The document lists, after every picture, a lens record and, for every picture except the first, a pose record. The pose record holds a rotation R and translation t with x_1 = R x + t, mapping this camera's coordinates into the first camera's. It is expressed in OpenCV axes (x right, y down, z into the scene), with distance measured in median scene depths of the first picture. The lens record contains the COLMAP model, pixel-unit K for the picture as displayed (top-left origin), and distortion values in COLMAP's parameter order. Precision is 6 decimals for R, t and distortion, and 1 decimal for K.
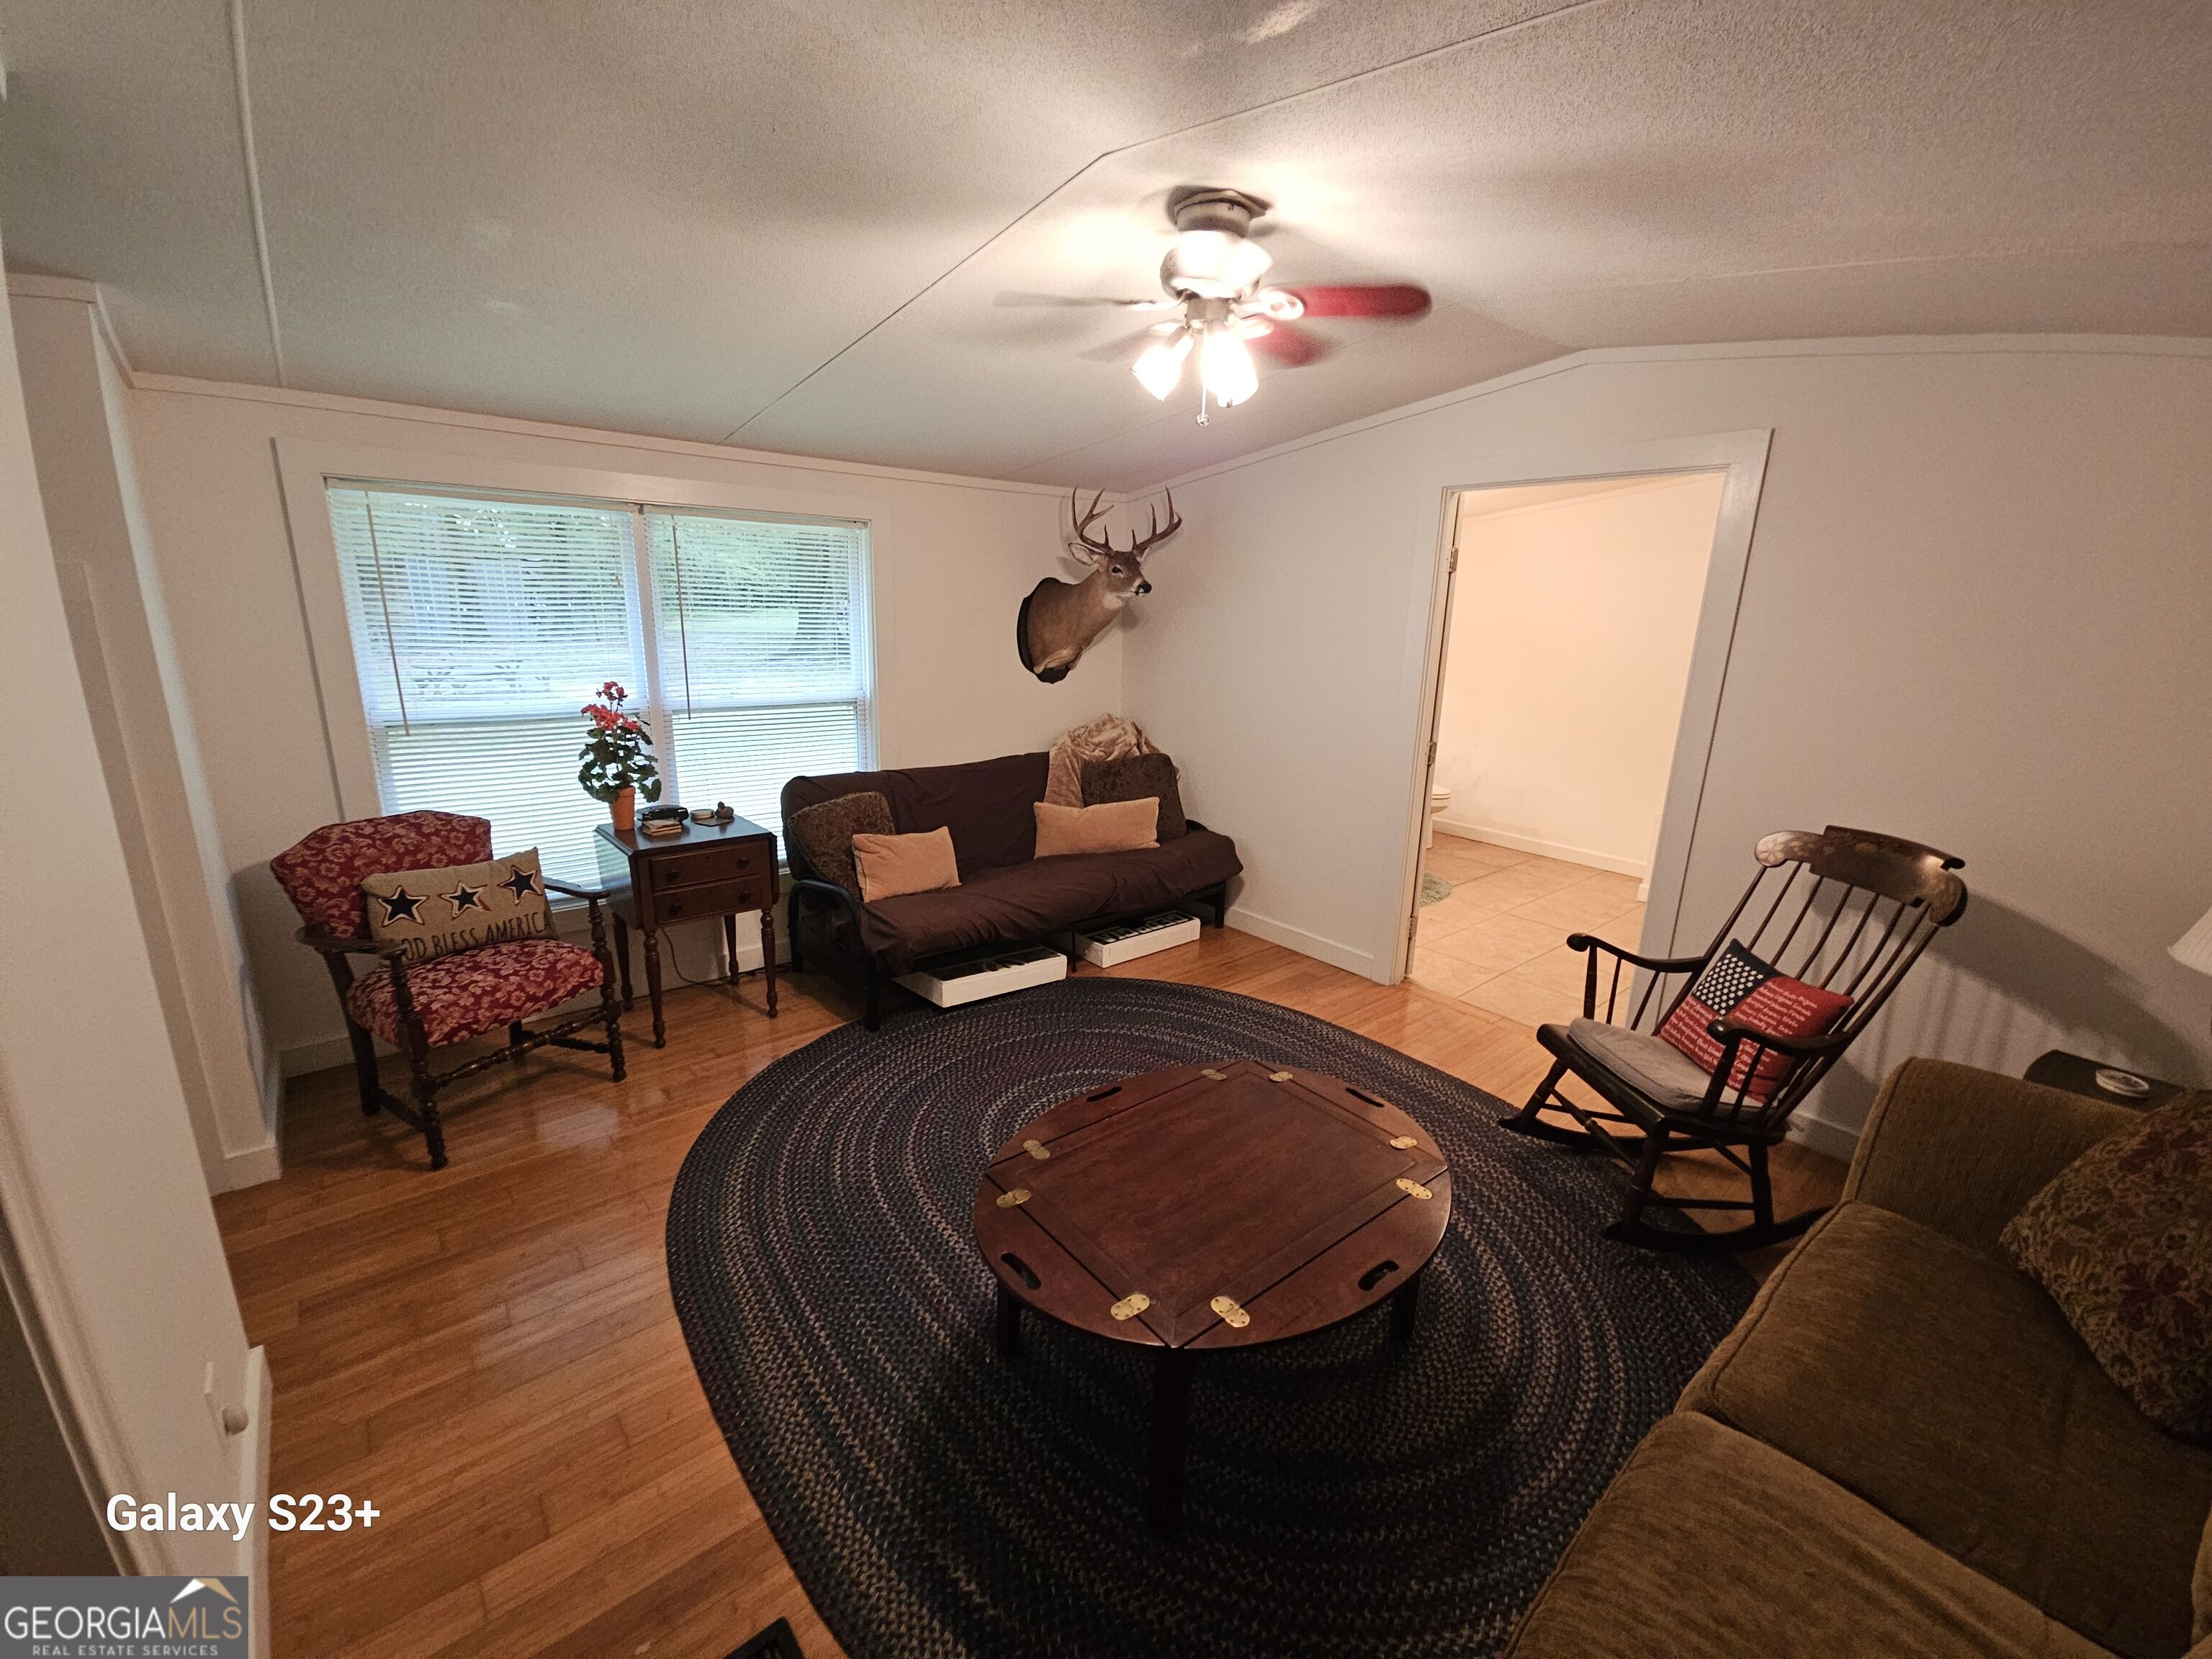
lens RADIAL K [[906.4, 0, 1106.0], [0, 906.4, 829.5], [0, 0, 1]] dist [0.008364, -0.005624]
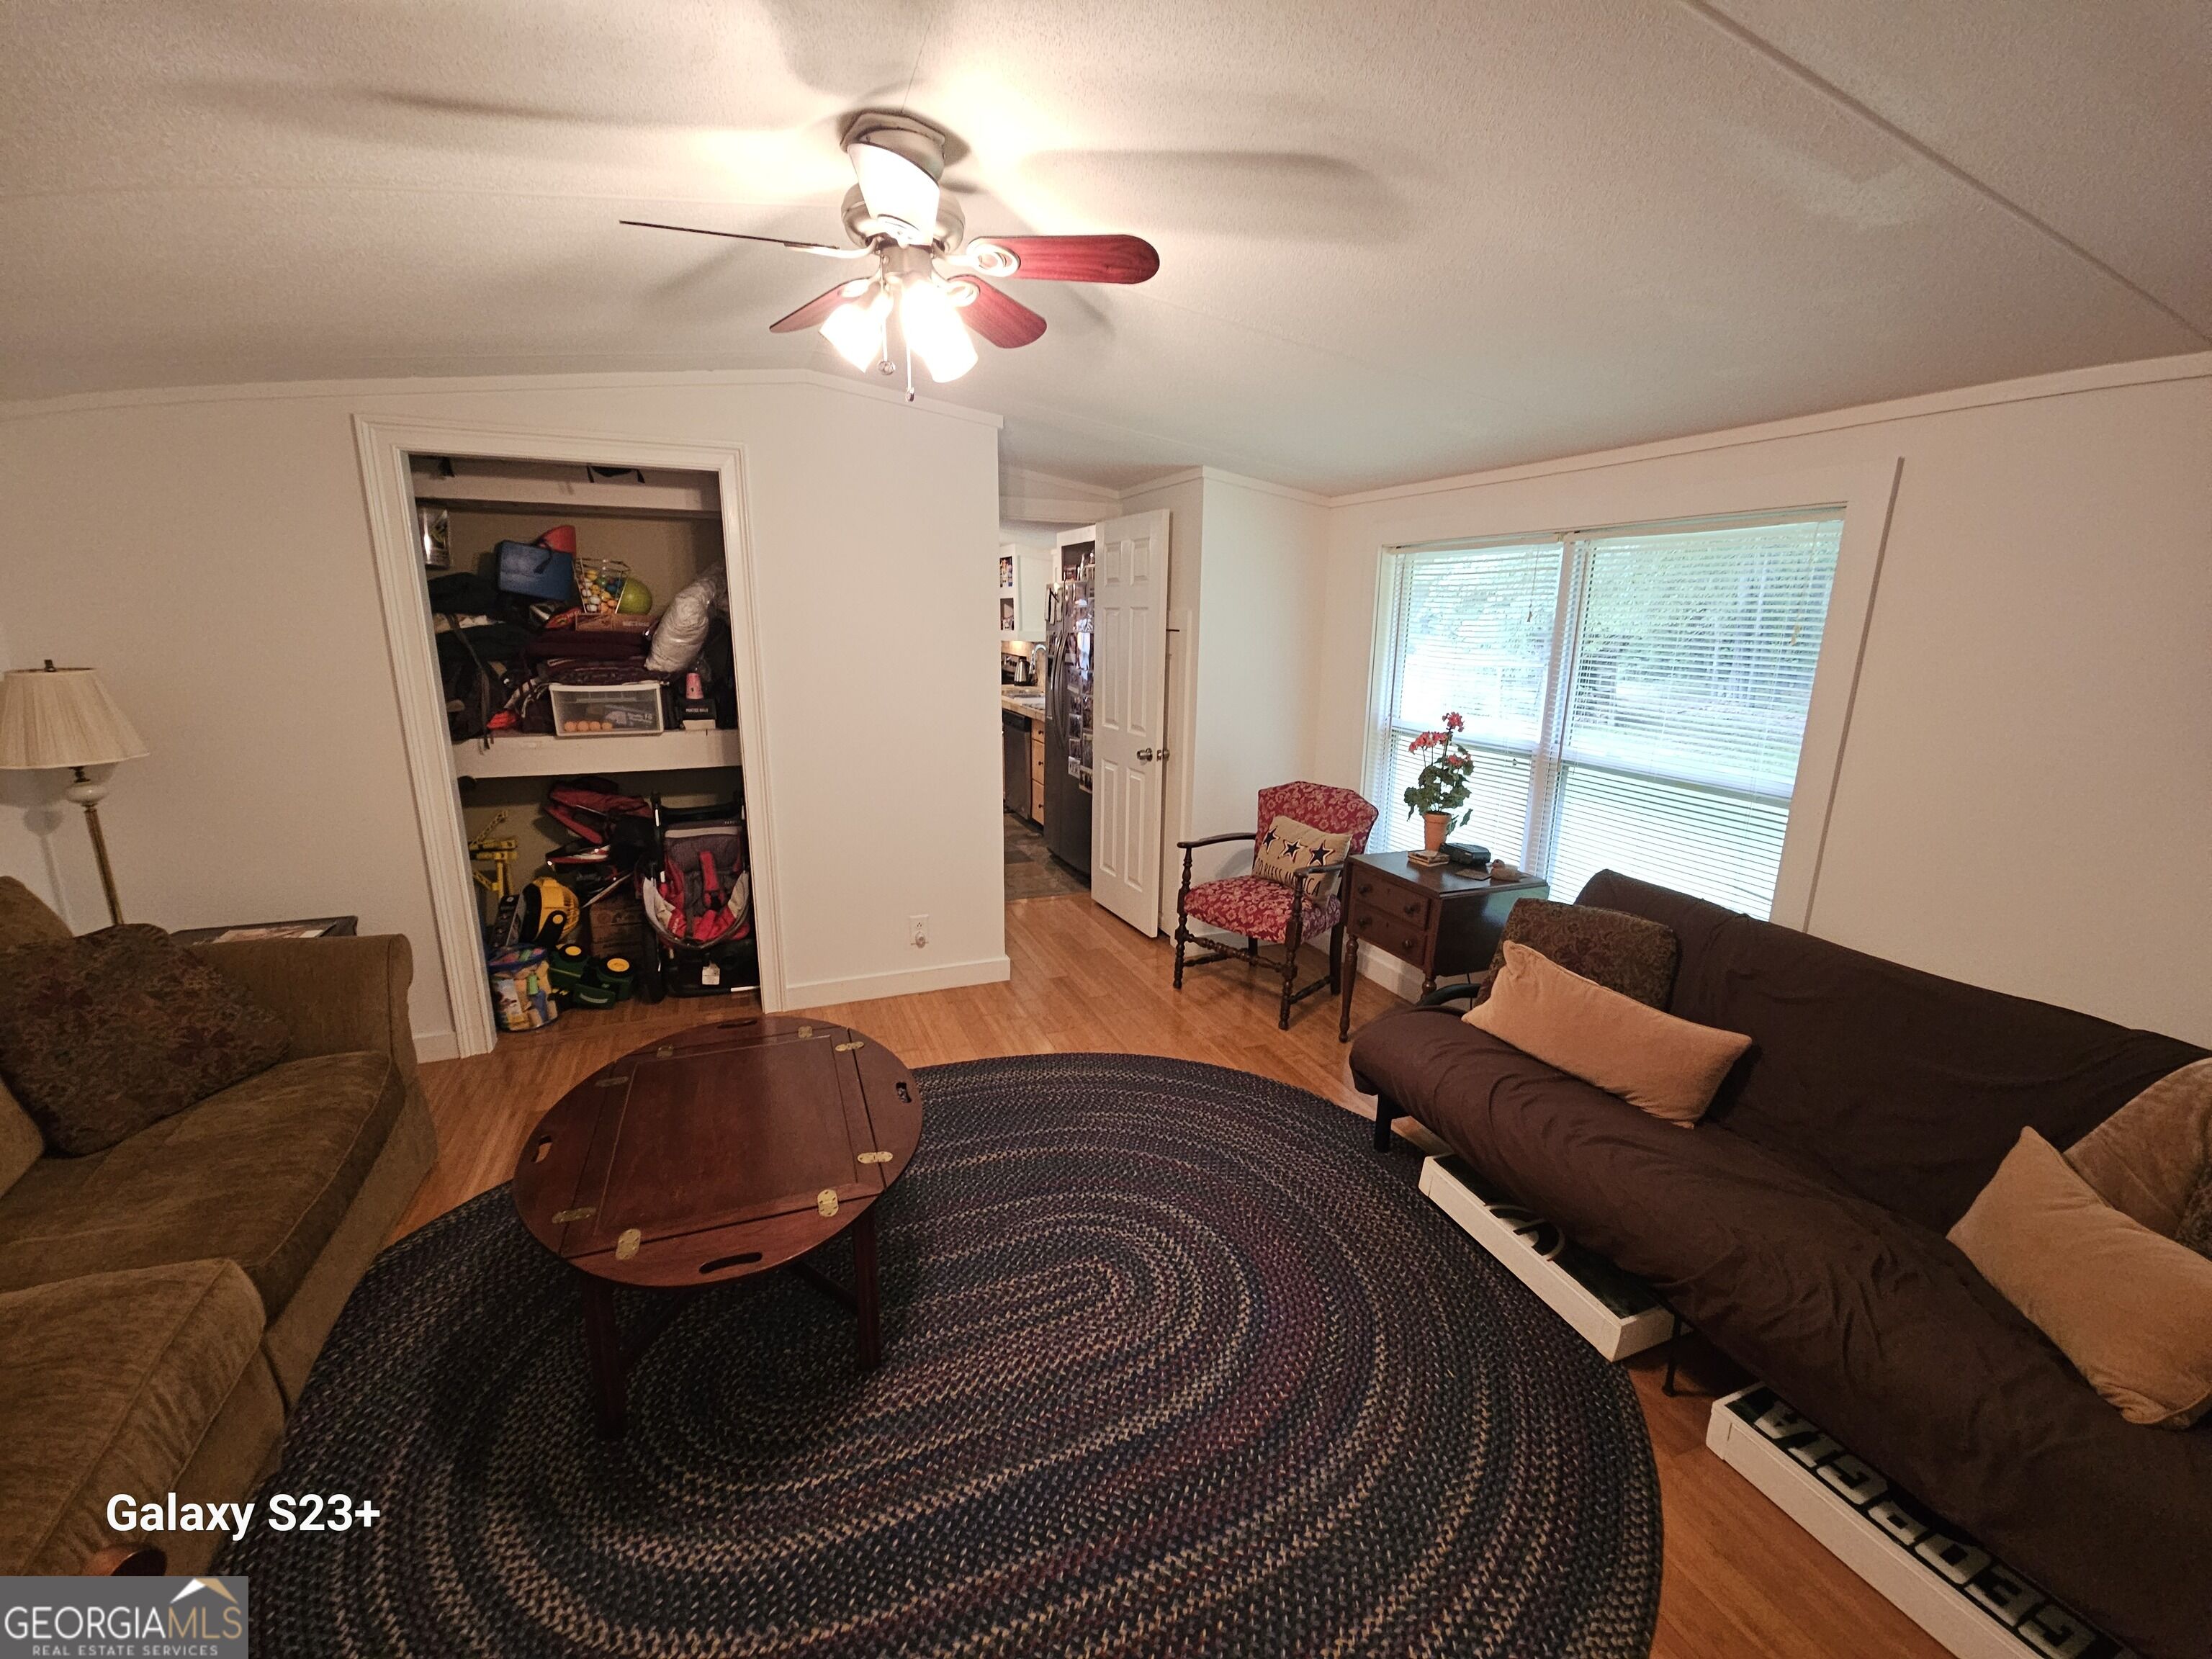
lens RADIAL K [[906.4, 0, 1106.0], [0, 906.4, 829.5], [0, 0, 1]] dist [0.008364, -0.005624]
pose [[-0.304602, 0.190174, -0.933301, 0.633849], [-0.262635, 0.925109, 0.274221, -0.247070], [0.915555, 0.328646, -0.231844, 1.034421]]
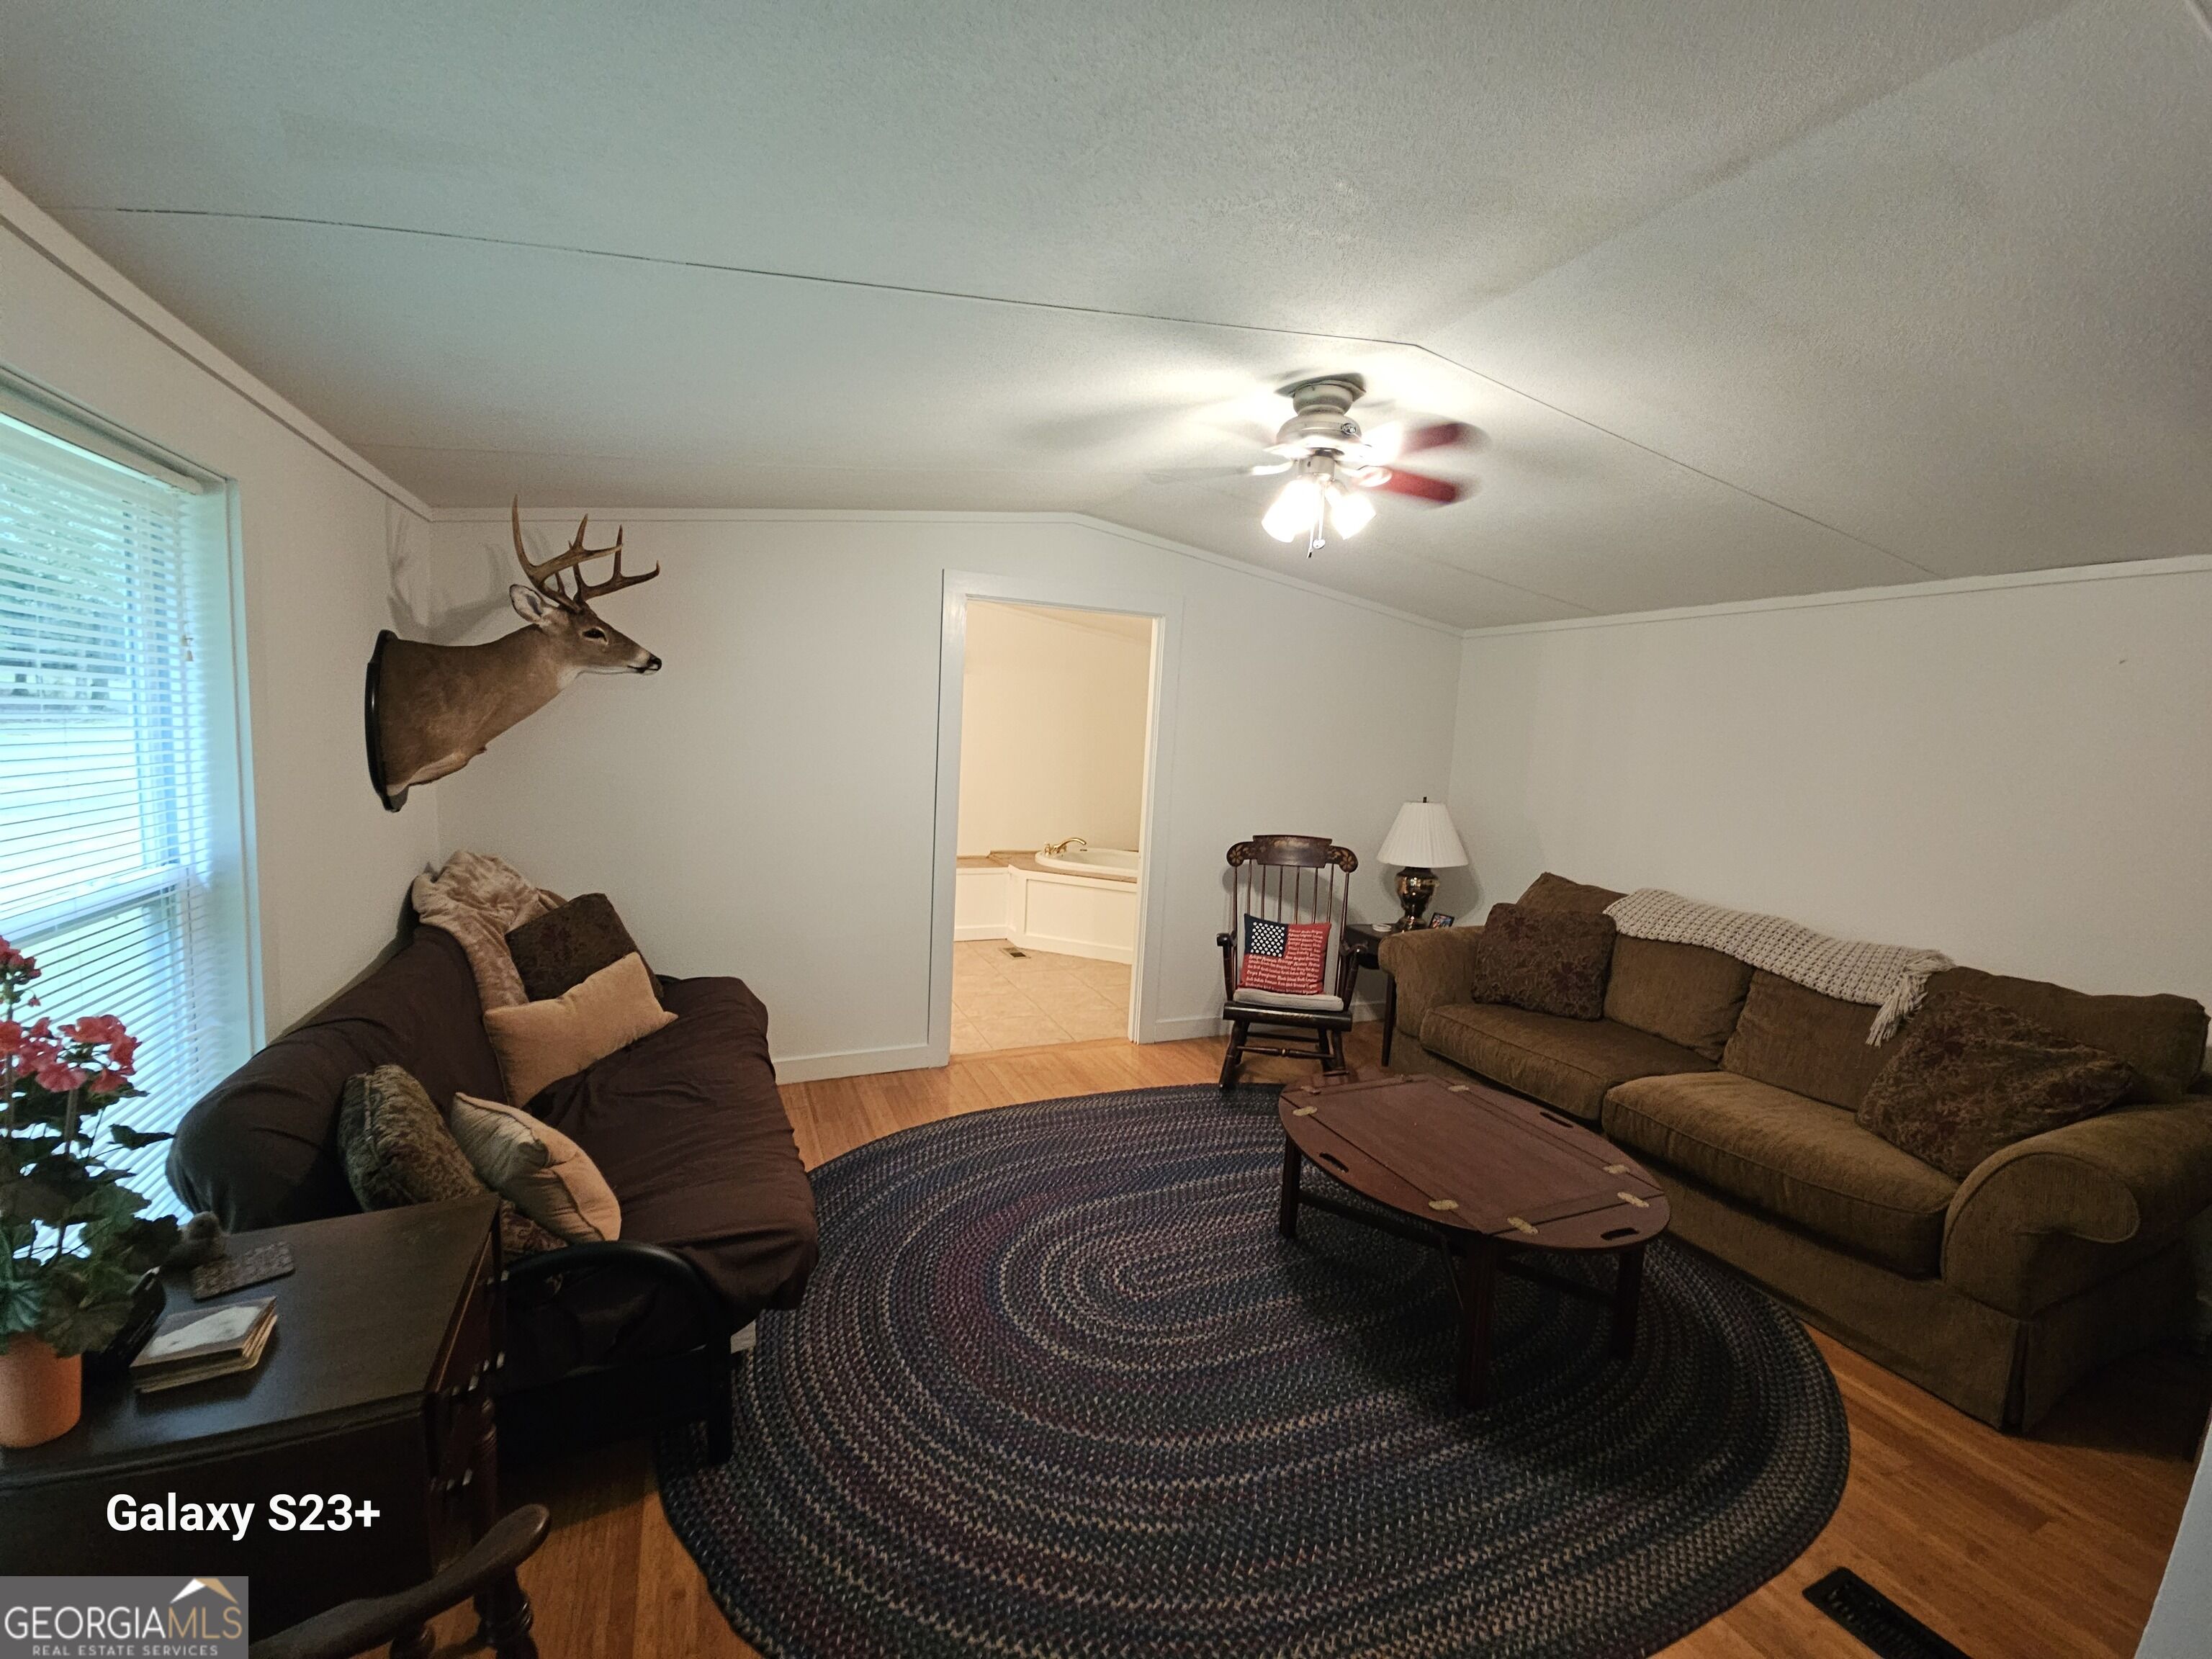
lens RADIAL K [[906.4, 0, 1106.0], [0, 906.4, 829.5], [0, 0, 1]] dist [0.008364, -0.005624]
pose [[0.276691, -0.119066, 0.953554, -0.791199], [0.199614, 0.977771, 0.064168, -0.158323], [-0.939998, 0.172588, 0.294308, 0.669857]]
